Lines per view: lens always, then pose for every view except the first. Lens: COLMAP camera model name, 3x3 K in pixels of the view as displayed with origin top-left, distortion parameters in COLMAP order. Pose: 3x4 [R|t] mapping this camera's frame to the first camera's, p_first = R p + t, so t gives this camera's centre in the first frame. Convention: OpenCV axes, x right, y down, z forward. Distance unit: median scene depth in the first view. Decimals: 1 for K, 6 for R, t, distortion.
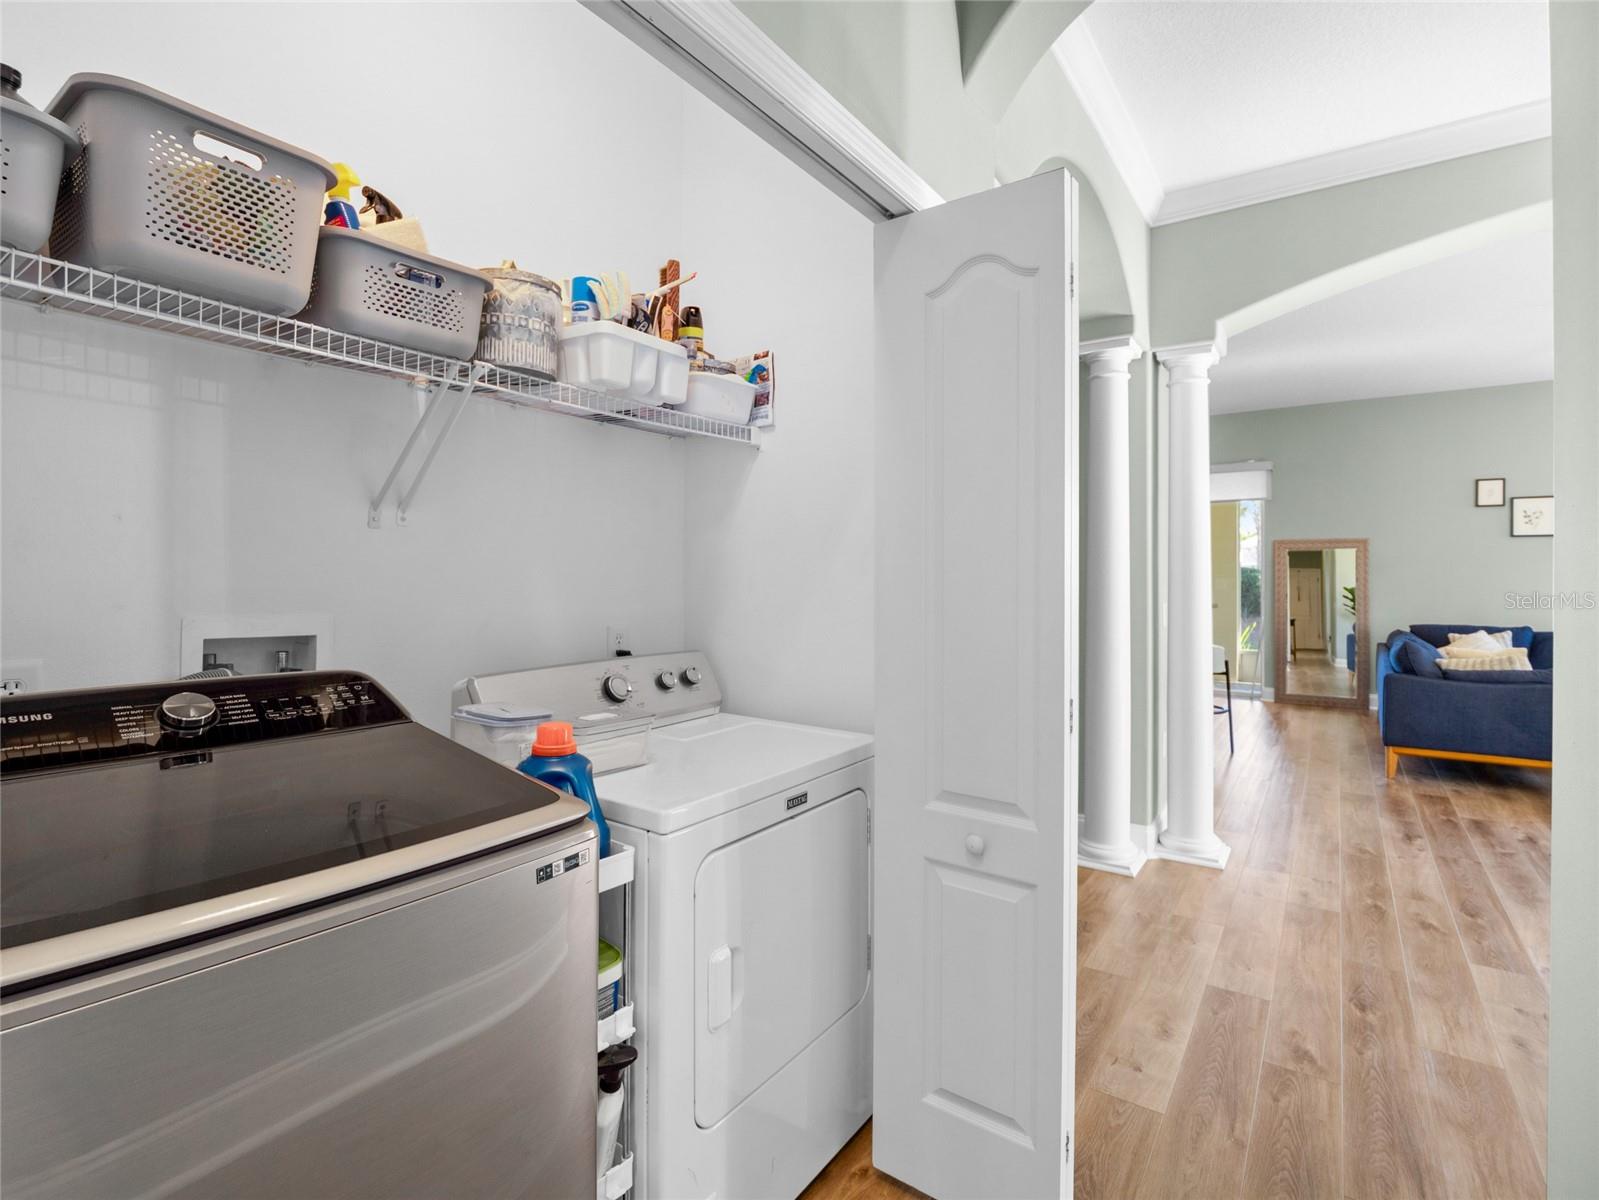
lens RADIAL K [[782.1, 0, 801.2], [0, 782.1, 579.9], [0, 0, 1]] dist [-0.013191, 0.000596]
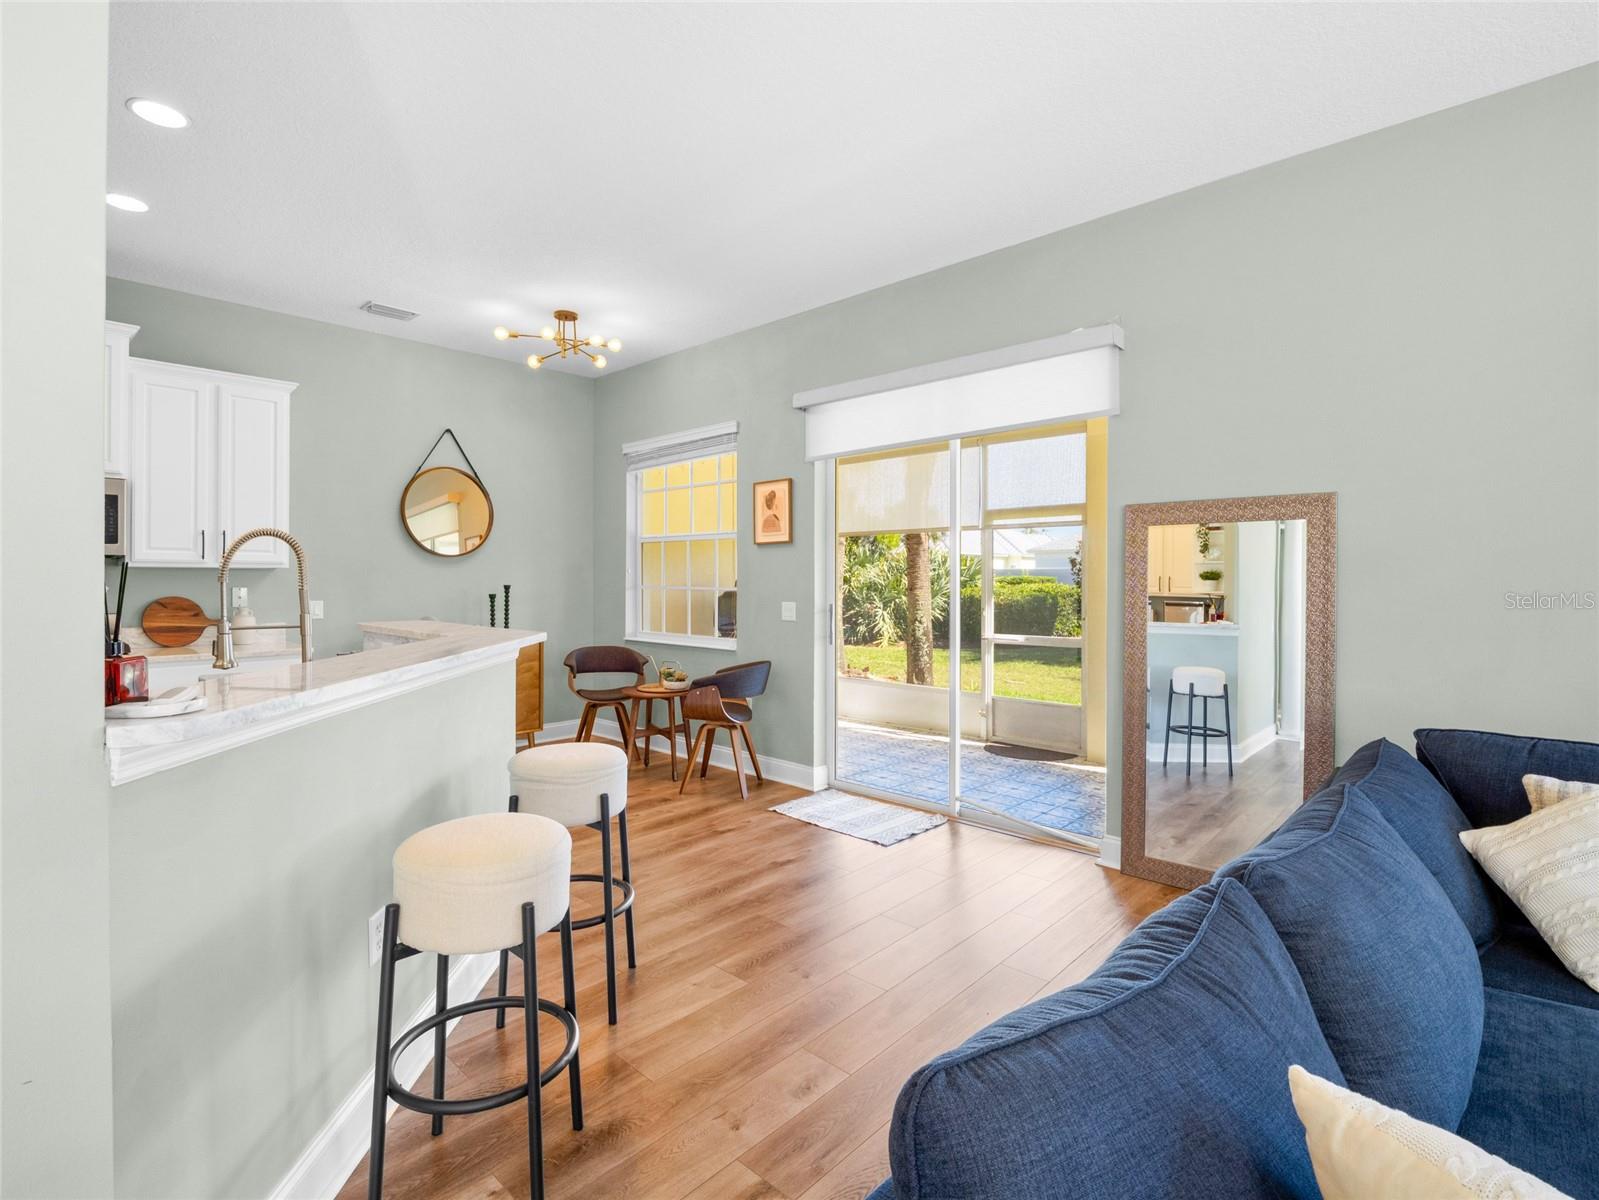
lens RADIAL K [[772.9, 0, 799.7], [0, 772.9, 577.3], [0, 0, 1]] dist [-0.012767, -0.000972]
pose [[0.989600, 0.005355, -0.143745, 0.783906], [-0.005851, 0.999978, -0.003025, -0.010706], [0.143726, 0.003834, 0.989610, 0.866791]]
